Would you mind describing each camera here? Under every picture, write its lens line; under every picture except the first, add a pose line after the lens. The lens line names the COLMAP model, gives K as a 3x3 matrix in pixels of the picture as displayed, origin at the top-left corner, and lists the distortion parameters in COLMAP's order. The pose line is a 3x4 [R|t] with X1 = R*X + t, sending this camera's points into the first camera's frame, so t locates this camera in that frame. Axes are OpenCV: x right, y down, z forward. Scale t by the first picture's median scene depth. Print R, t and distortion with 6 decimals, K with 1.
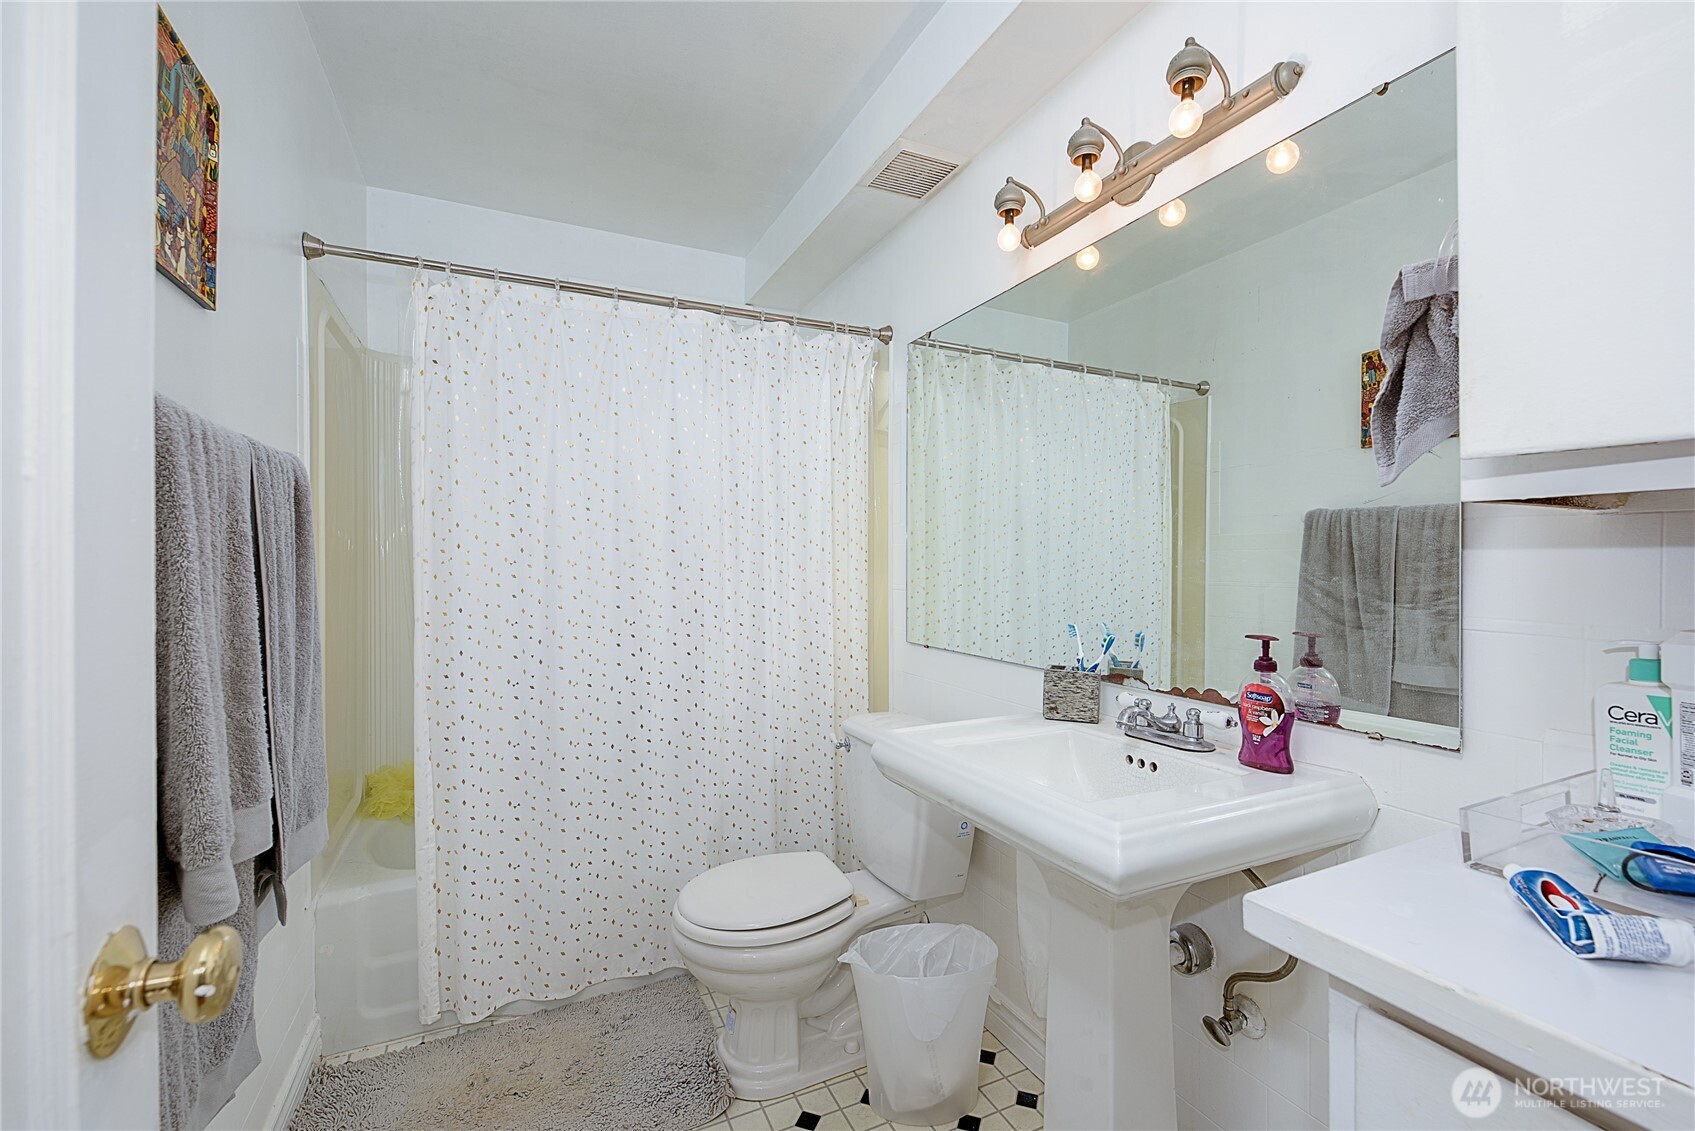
lens RADIAL K [[722.9, 0, 859.1], [0, 722.9, 563.9], [0, 0, 1]] dist [0.018413, -0.009226]
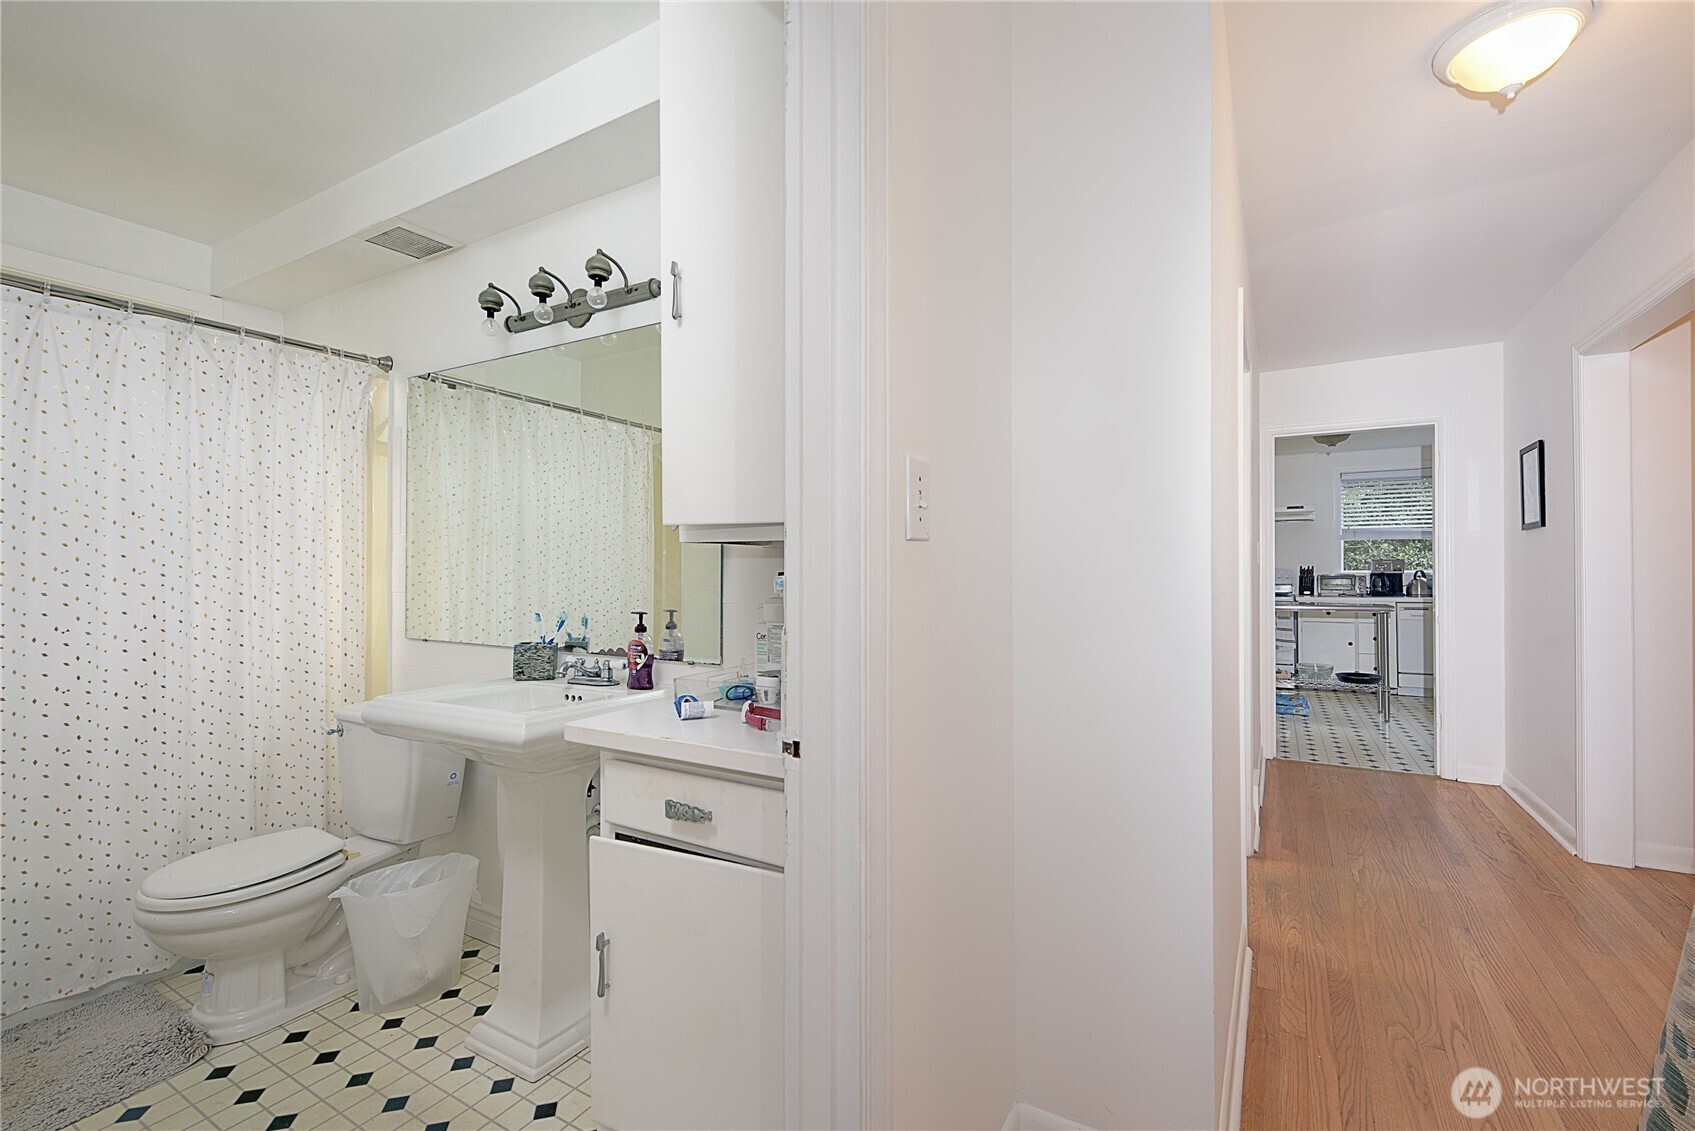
lens RADIAL K [[722.9, 0, 859.1], [0, 722.9, 563.9], [0, 0, 1]] dist [0.018413, -0.009226]
pose [[0.826648, 0.004938, 0.562698, 0.013936], [-0.000768, 0.999970, -0.007647, -0.000934], [-0.562719, 0.005889, 0.826627, -0.445347]]
